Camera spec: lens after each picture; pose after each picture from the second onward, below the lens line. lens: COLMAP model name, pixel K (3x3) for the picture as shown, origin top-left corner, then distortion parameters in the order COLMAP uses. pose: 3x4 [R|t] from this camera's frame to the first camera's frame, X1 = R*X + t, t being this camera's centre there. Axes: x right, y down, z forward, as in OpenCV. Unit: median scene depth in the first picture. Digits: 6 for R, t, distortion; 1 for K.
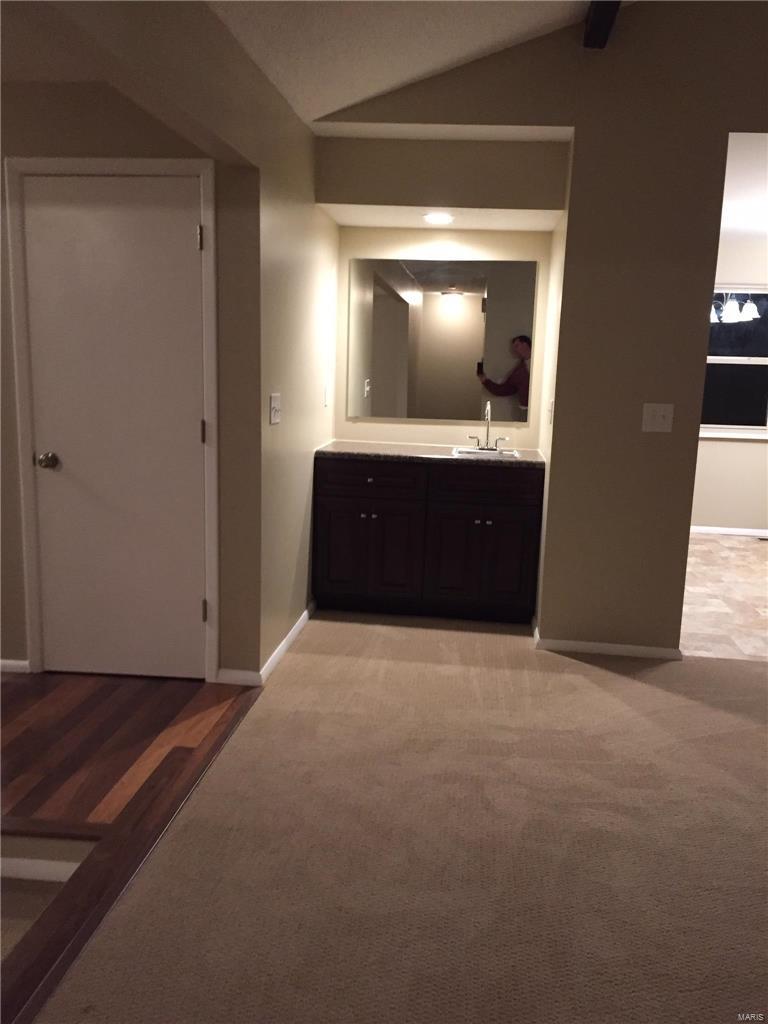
lens RADIAL K [[877.6, 0, 378.4], [0, 877.6, 506.4], [0, 0, 1]] dist [0.078623, -0.095862]
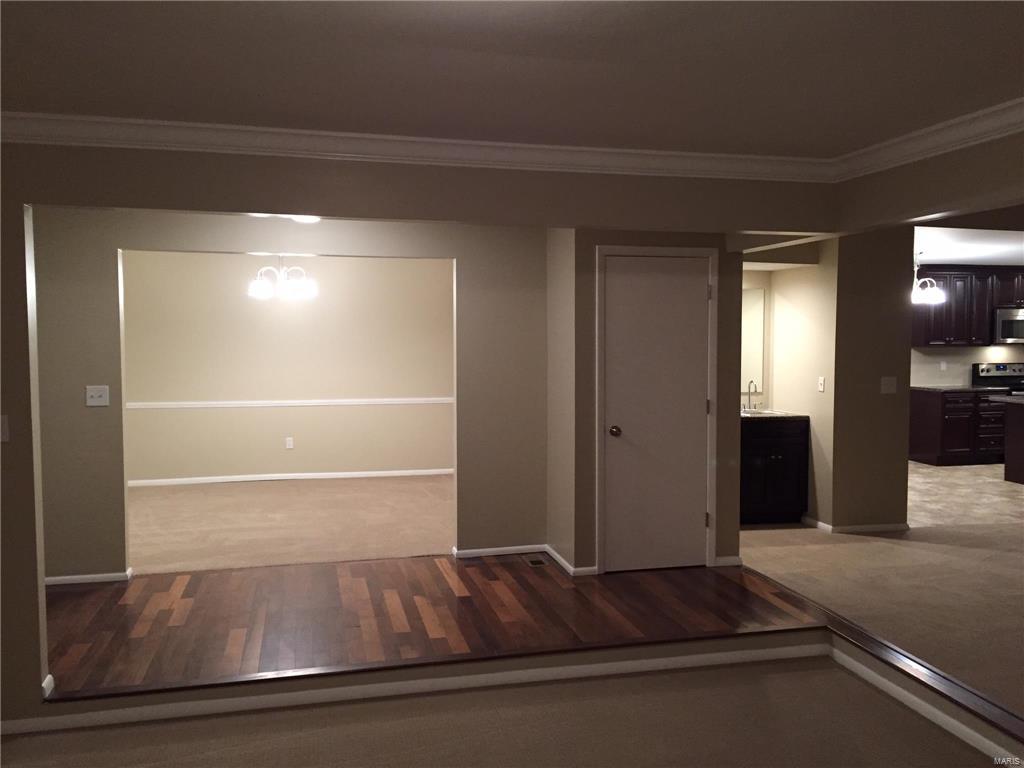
lens RADIAL K [[877.6, 0, 504.3], [0, 877.6, 385.6], [0, 0, 1]] dist [0.078623, -0.095862]
pose [[0.940212, -0.047632, 0.337244, -1.028324], [0.081712, 0.992800, -0.087586, -0.011564], [-0.330644, 0.109906, 0.937334, -0.375307]]
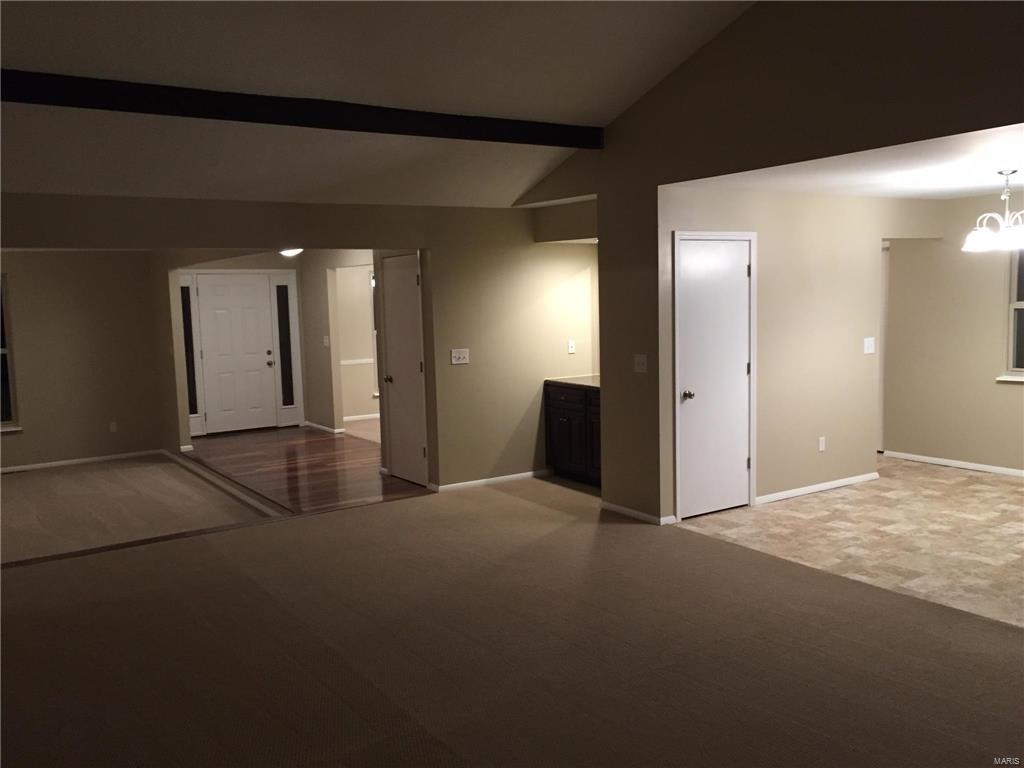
lens RADIAL K [[877.6, 0, 512.1], [0, 877.6, 382.4], [0, 0, 1]] dist [0.078623, -0.095862]
pose [[0.623522, 0.023188, -0.781462, 1.531665], [-0.080675, 0.996132, -0.034812, 0.006597], [0.777633, 0.084750, 0.622981, -0.158415]]
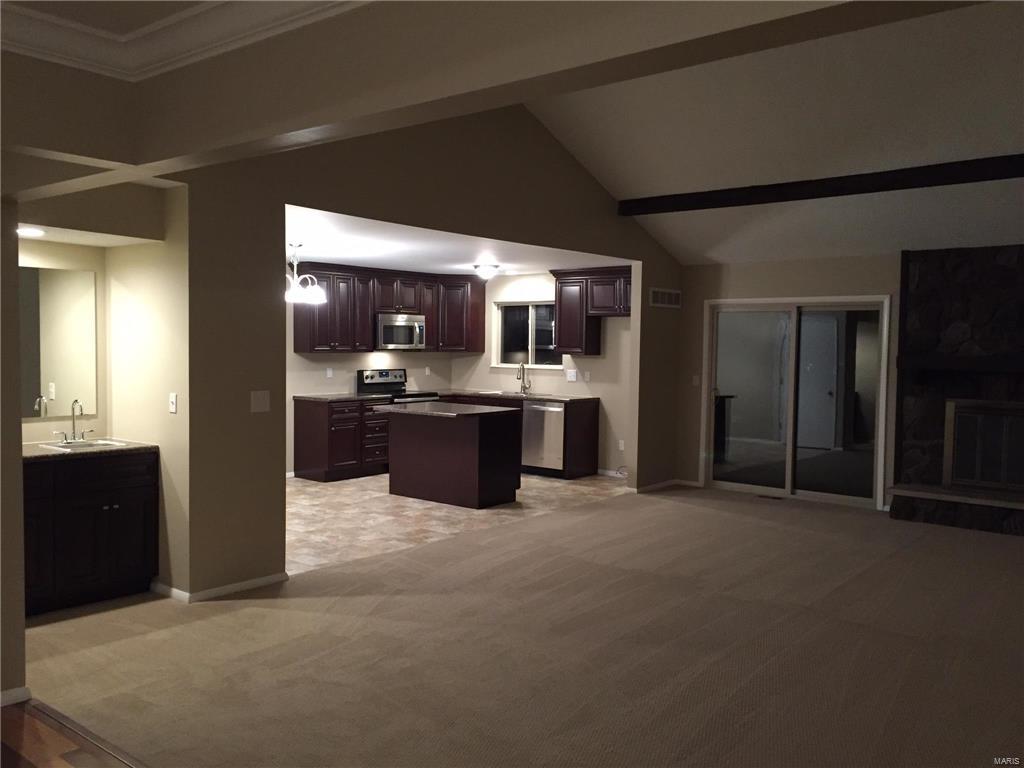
lens RADIAL K [[877.6, 0, 519.7], [0, 877.6, 383.2], [0, 0, 1]] dist [0.078623, -0.095862]
pose [[0.533136, -0.060551, 0.843860, -0.649320], [0.141203, 0.989814, -0.018186, -0.051640], [-0.834163, 0.128852, 0.536255, -0.047370]]
